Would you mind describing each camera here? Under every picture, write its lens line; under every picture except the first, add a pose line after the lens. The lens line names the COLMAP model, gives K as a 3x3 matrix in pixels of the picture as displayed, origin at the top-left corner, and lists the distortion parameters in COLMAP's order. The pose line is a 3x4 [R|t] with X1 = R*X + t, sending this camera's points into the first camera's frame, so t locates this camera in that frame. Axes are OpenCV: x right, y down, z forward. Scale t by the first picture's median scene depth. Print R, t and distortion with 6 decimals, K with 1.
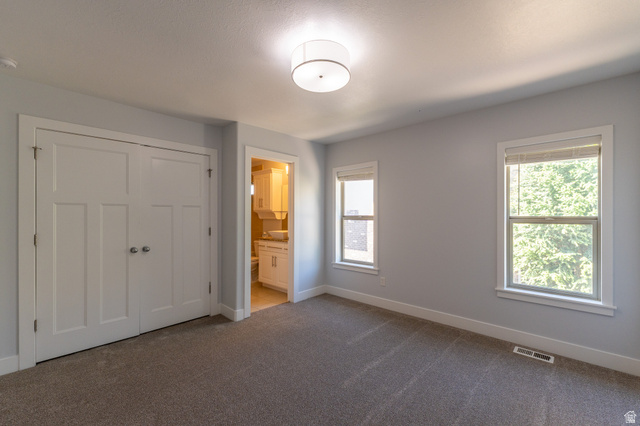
lens RADIAL K [[270.5, 0, 320.7], [0, 270.5, 215.3], [0, 0, 1]] dist [0.009397, 0.000116]
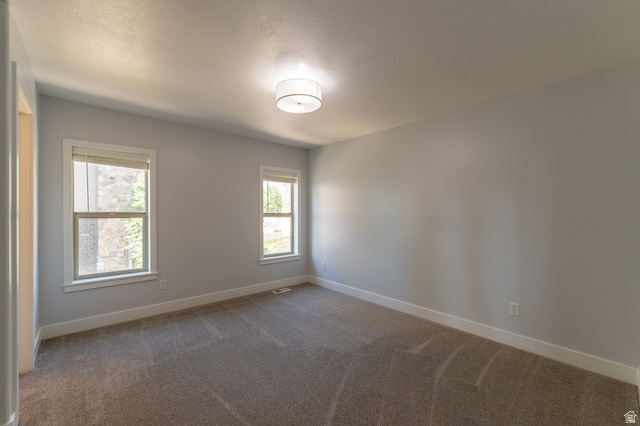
lens RADIAL K [[270.5, 0, 320.7], [0, 270.5, 215.3], [0, 0, 1]] dist [0.009397, 0.000116]
pose [[0.091418, -0.014059, 0.995713, -0.652468], [-0.005098, 0.999881, 0.014586, -0.004979], [-0.995800, -0.006409, 0.091335, 0.402581]]
